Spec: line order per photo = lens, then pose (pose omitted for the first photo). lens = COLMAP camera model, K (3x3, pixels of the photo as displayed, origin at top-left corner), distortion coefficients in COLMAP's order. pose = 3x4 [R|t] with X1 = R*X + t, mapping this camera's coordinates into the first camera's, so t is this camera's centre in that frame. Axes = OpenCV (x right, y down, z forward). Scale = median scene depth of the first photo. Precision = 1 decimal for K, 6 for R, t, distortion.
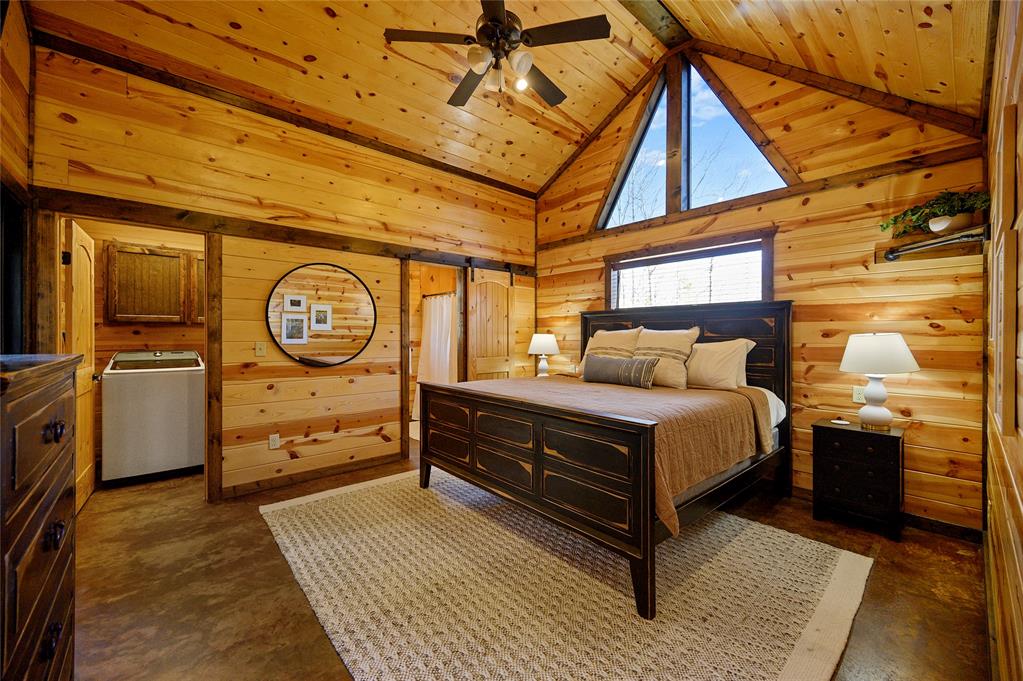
lens RADIAL K [[406.7, 0, 515.2], [0, 406.7, 337.9], [0, 0, 1]] dist [-0.003662, 0.000656]
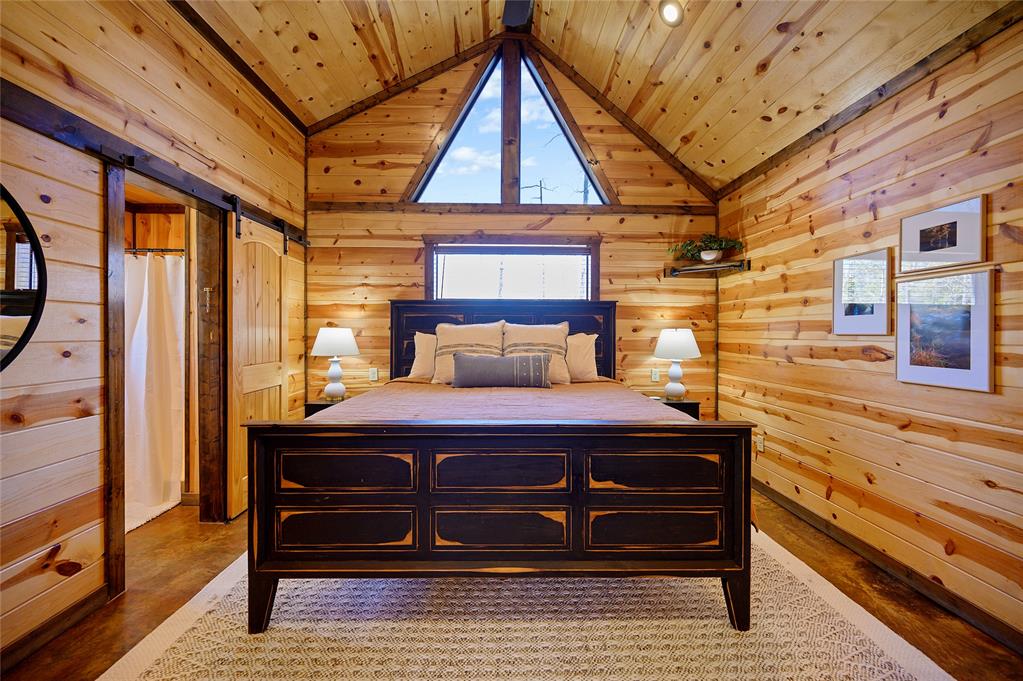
lens RADIAL K [[406.7, 0, 513.6], [0, 406.7, 332.7], [0, 0, 1]] dist [-0.003662, 0.000656]
pose [[0.646746, -0.002961, 0.762700, -0.385205], [0.001856, 0.999996, 0.002308, -0.002378], [-0.762703, -0.000077, 0.646749, 0.413899]]
